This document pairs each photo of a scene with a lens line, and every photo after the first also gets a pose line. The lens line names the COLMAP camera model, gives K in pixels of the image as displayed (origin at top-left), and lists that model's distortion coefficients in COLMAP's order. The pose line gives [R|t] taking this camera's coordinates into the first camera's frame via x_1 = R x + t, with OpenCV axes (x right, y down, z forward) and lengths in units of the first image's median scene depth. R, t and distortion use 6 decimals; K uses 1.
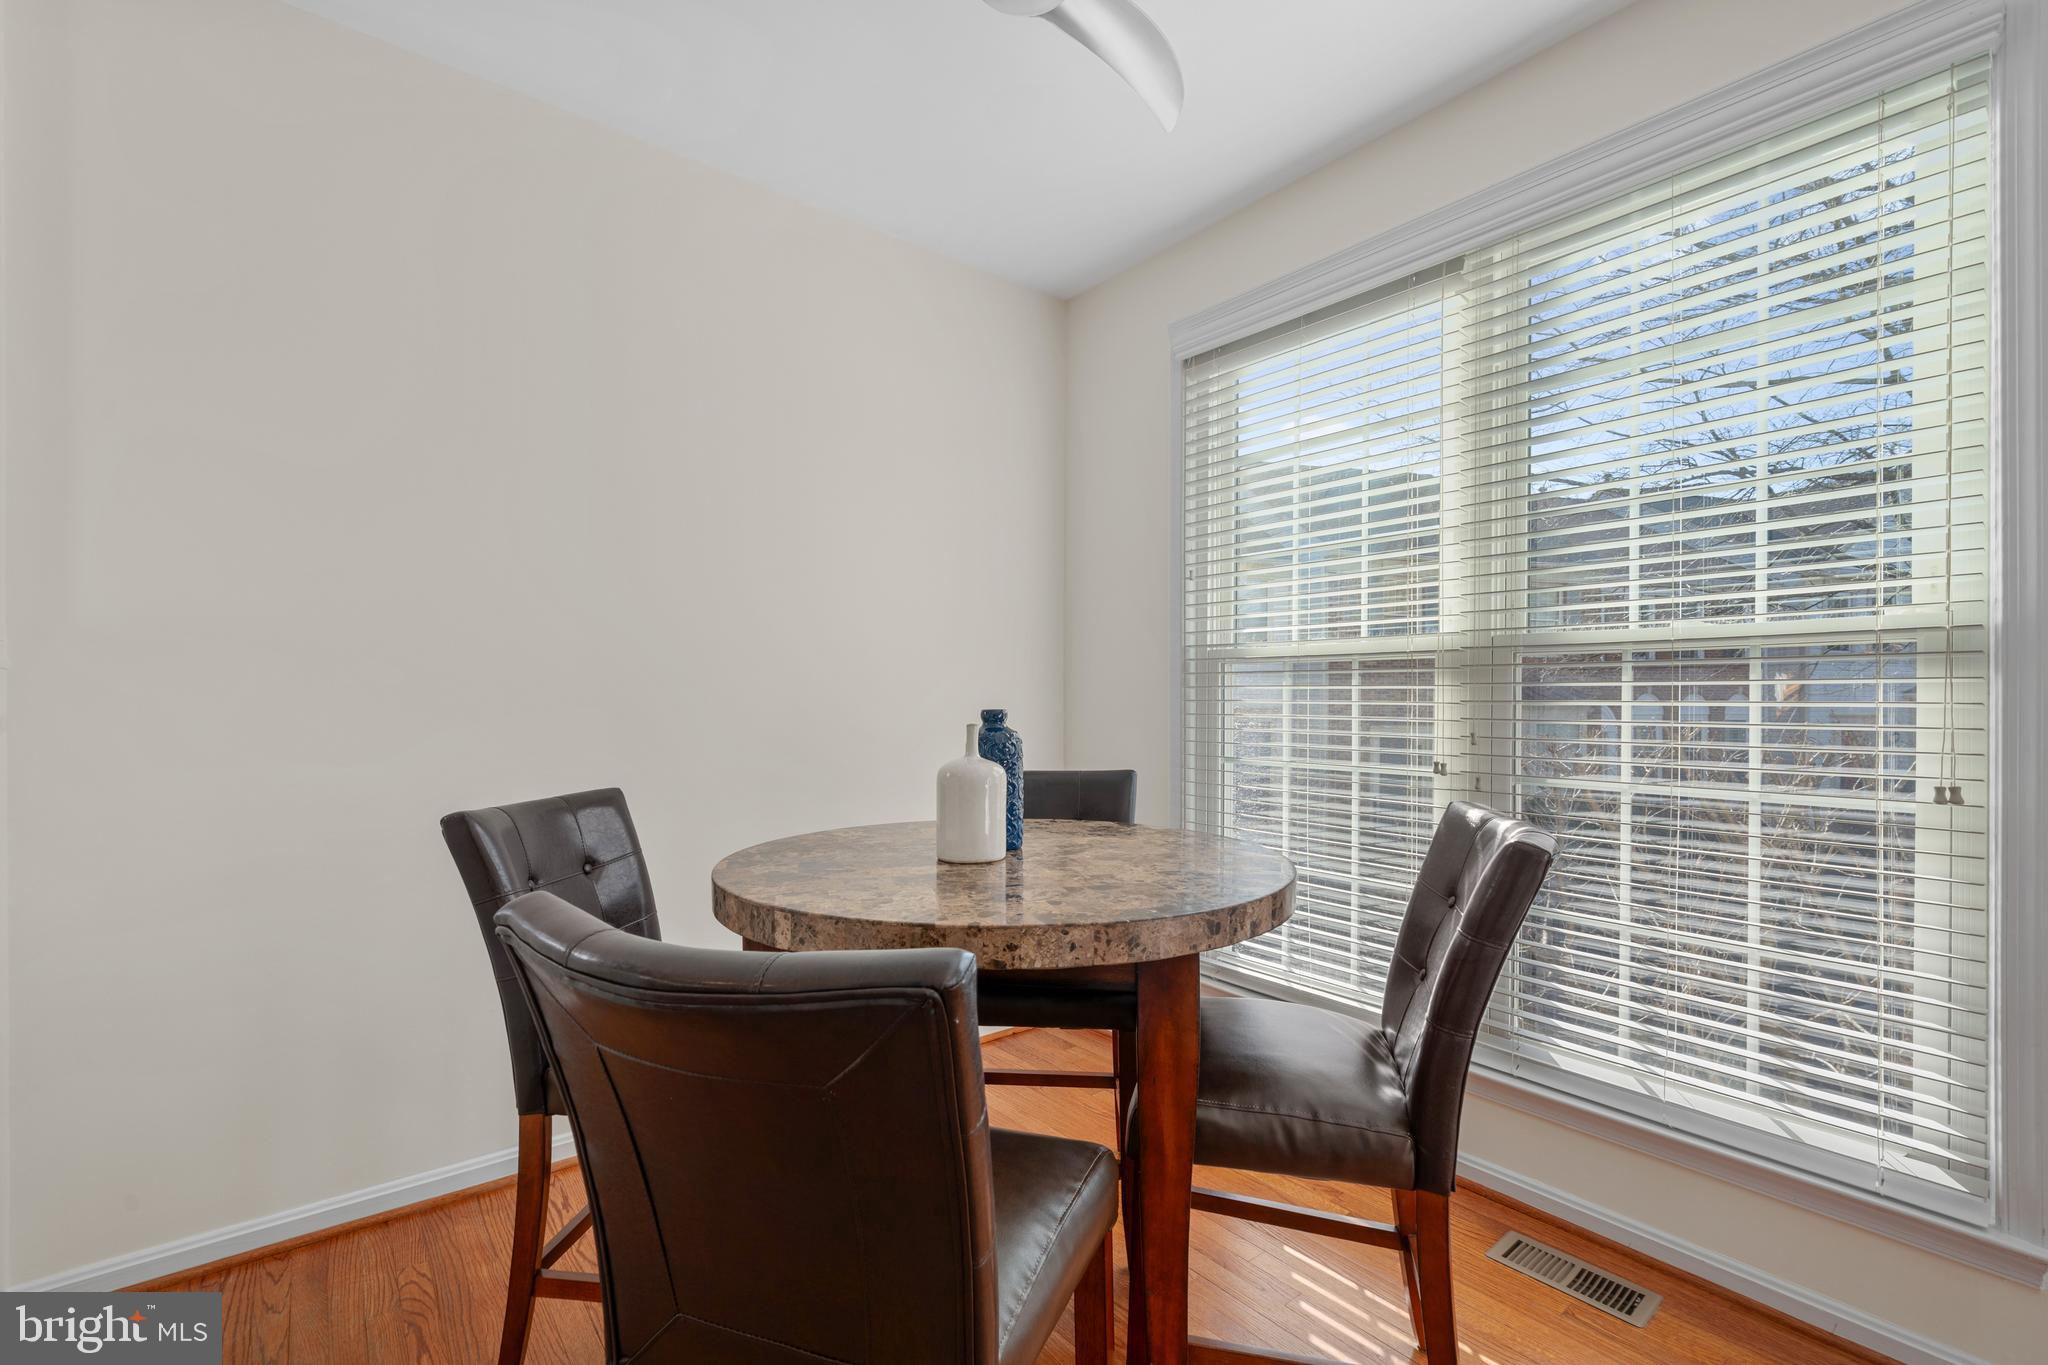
lens RADIAL K [[865.0, 0, 1023.5], [0, 865.0, 696.7], [0, 0, 1]] dist [-0.000050, 0.000005]
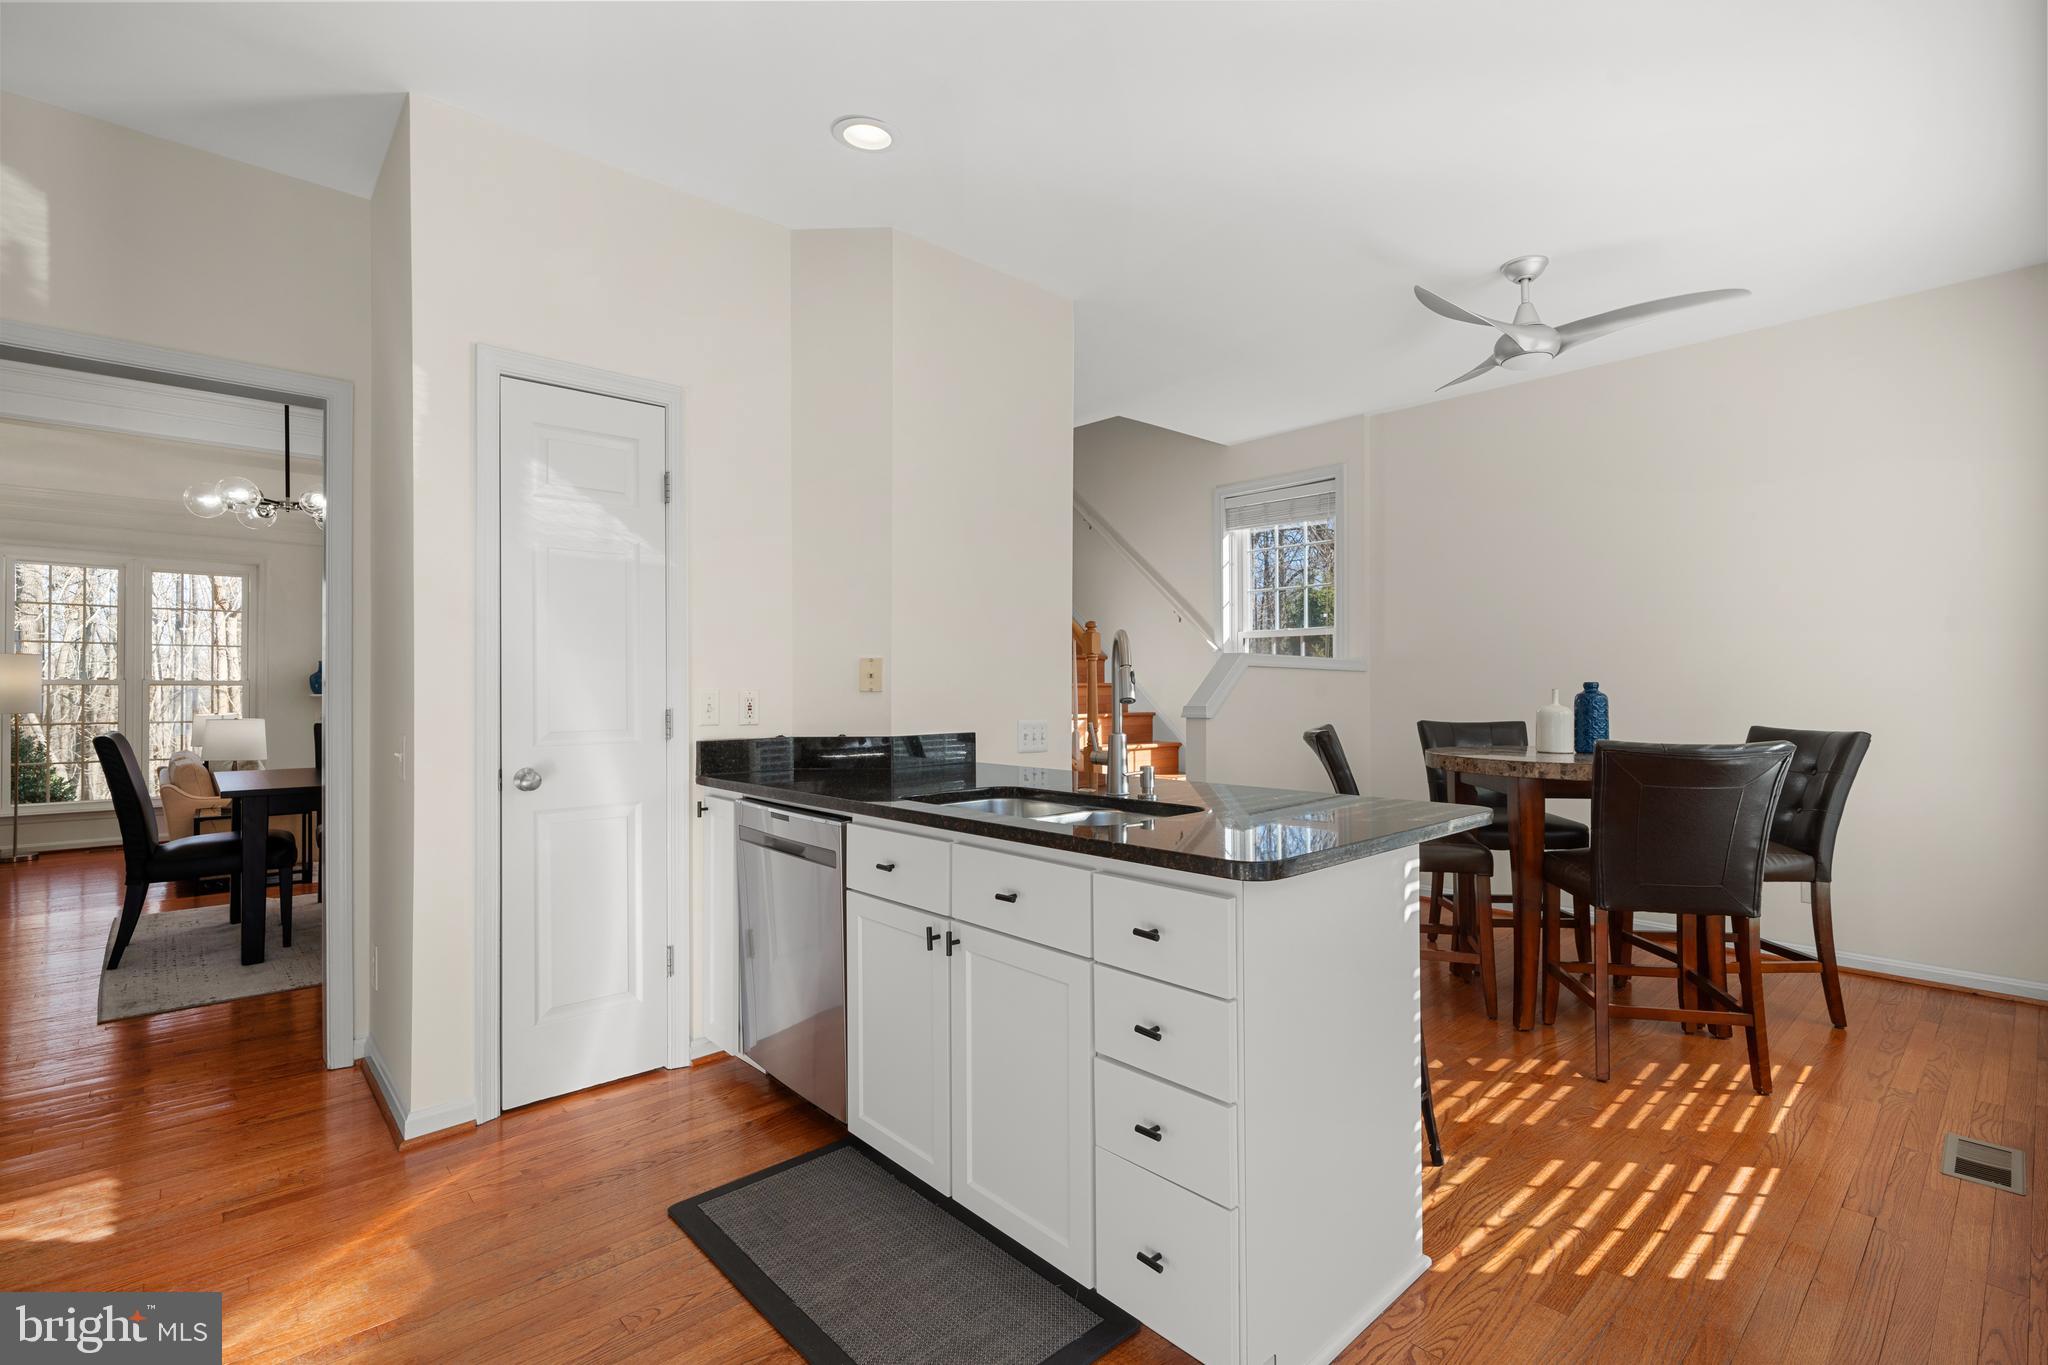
lens RADIAL K [[932.6, 0, 1016.9], [0, 932.6, 685.9], [0, 0, 1]] dist [-0.000757, 0.001703]
pose [[0.057423, -0.008688, -0.998312, 1.482176], [0.006299, 0.999945, -0.008339, 0.023938], [0.998330, -0.005809, 0.057475, -0.314285]]
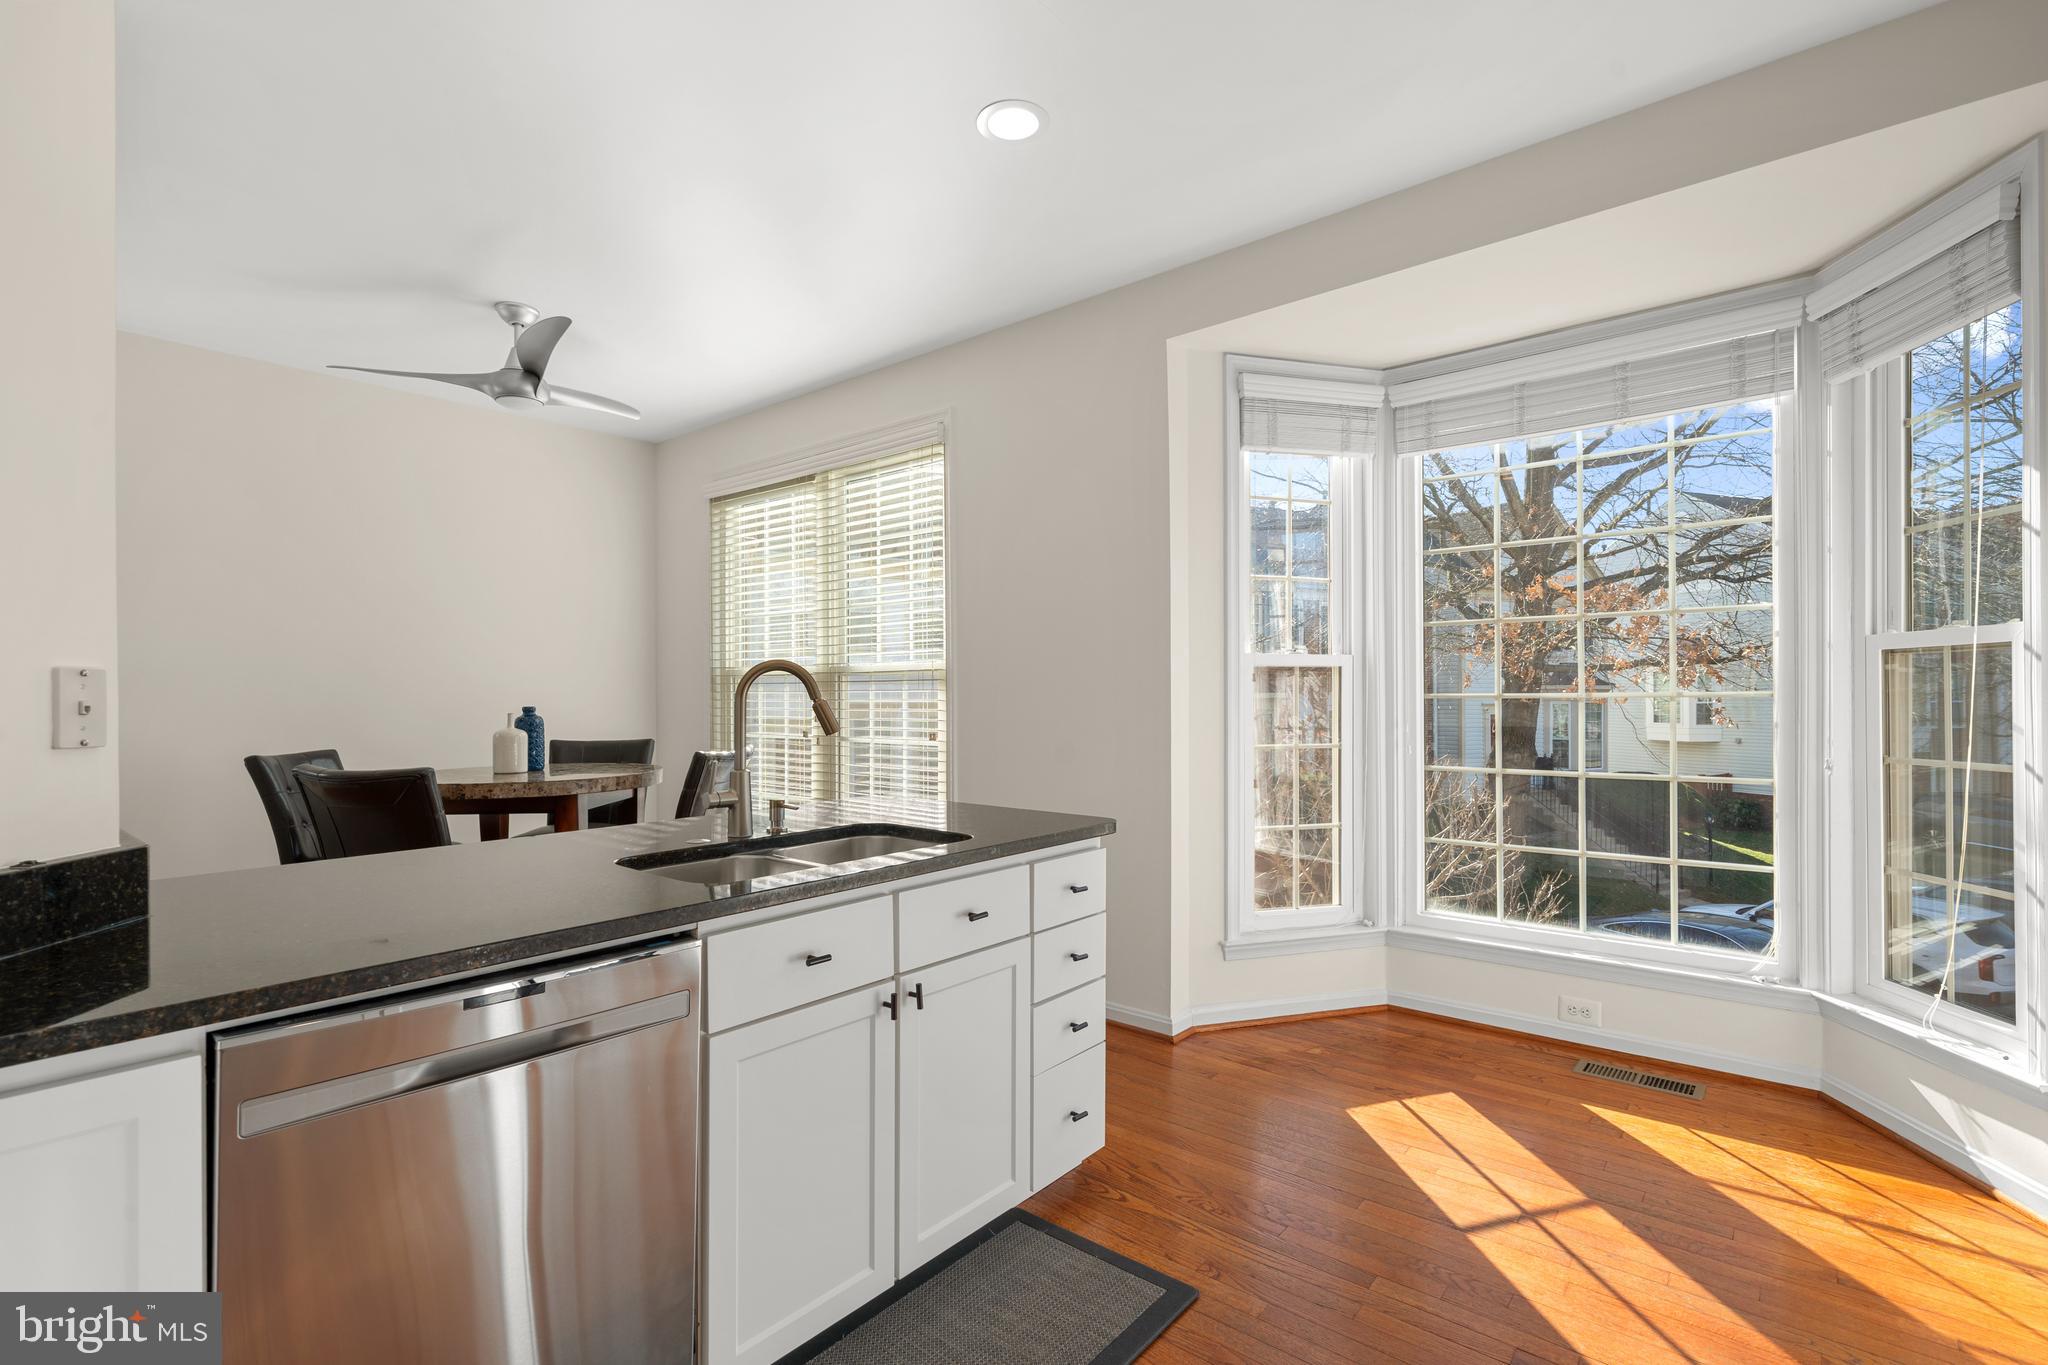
lens RADIAL K [[932.6, 0, 1016.9], [0, 932.6, 685.9], [0, 0, 1]] dist [-0.000757, 0.001703]
pose [[0.979189, -0.005949, 0.202862, 0.517681], [0.007125, 0.999962, -0.005066, -0.013052], [-0.202824, 0.006406, 0.979194, -1.162215]]
